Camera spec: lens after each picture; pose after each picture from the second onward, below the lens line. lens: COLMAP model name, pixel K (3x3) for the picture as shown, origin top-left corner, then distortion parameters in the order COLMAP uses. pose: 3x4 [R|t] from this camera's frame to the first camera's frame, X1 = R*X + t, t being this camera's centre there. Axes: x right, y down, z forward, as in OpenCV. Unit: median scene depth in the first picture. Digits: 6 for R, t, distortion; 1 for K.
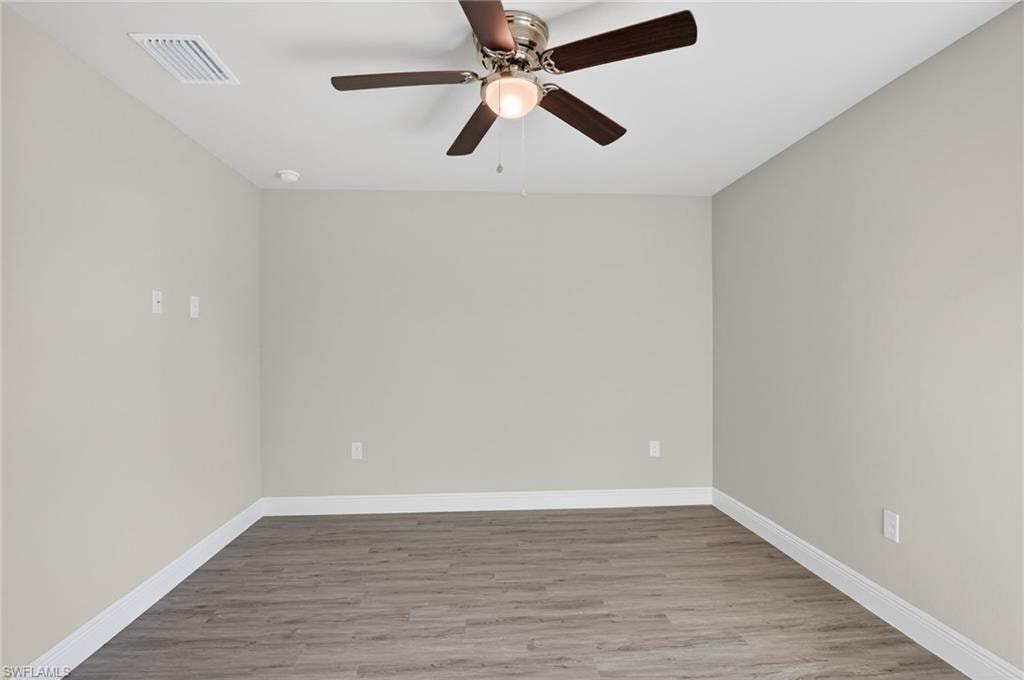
lens RADIAL K [[503.6, 0, 498.6], [0, 503.6, 349.4], [0, 0, 1]] dist [-0.004504, -0.005322]
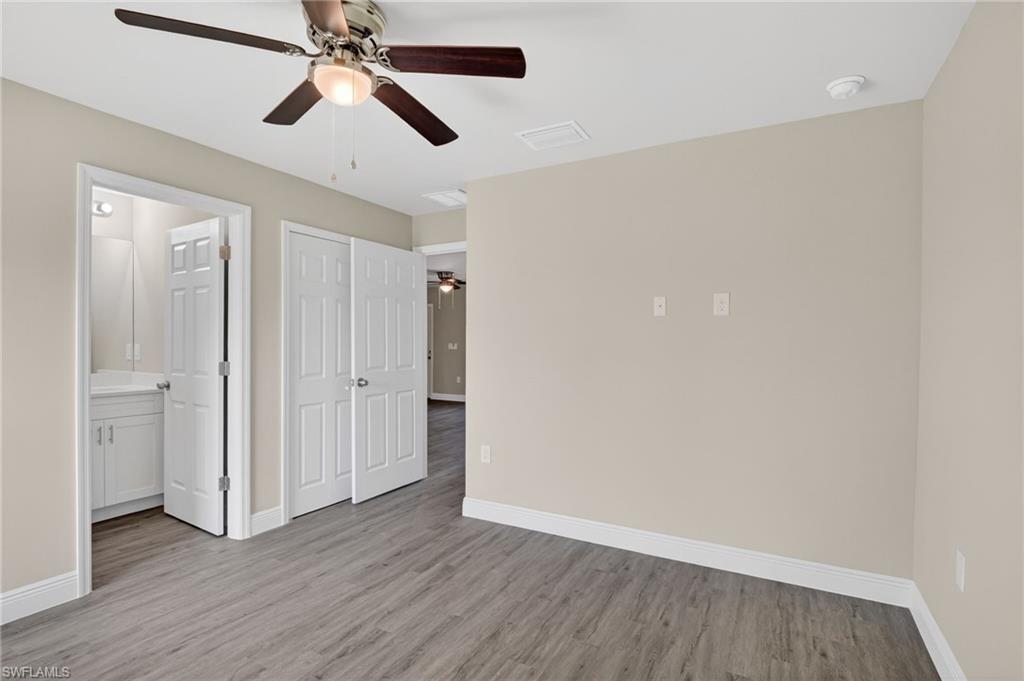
lens RADIAL K [[503.6, 0, 515.9], [0, 503.6, 348.3], [0, 0, 1]] dist [-0.004504, -0.005322]
pose [[-0.541797, 0.004087, -0.840500, 0.441665], [-0.007908, 0.999919, 0.009960, -0.003550], [0.840472, 0.012043, -0.541720, 1.202290]]
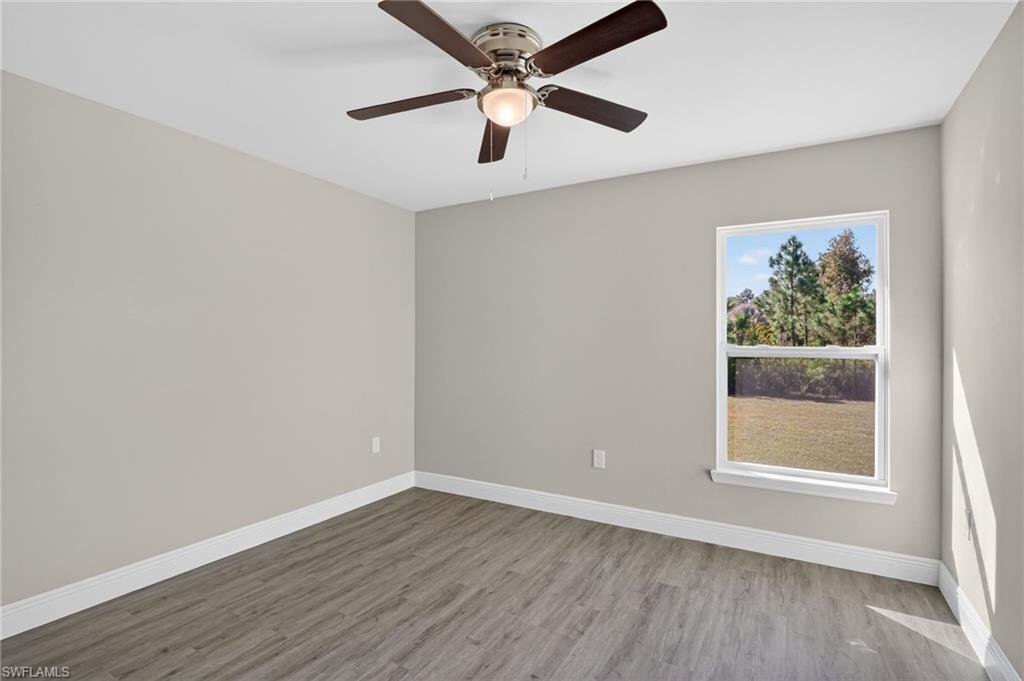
lens RADIAL K [[503.6, 0, 506.9], [0, 503.6, 340.9], [0, 0, 1]] dist [-0.004504, -0.005322]
pose [[0.555088, 0.007165, 0.831760, -0.550015], [0.004838, 0.999918, -0.011843, -0.002913], [-0.831777, 0.010598, 0.555008, 0.278165]]
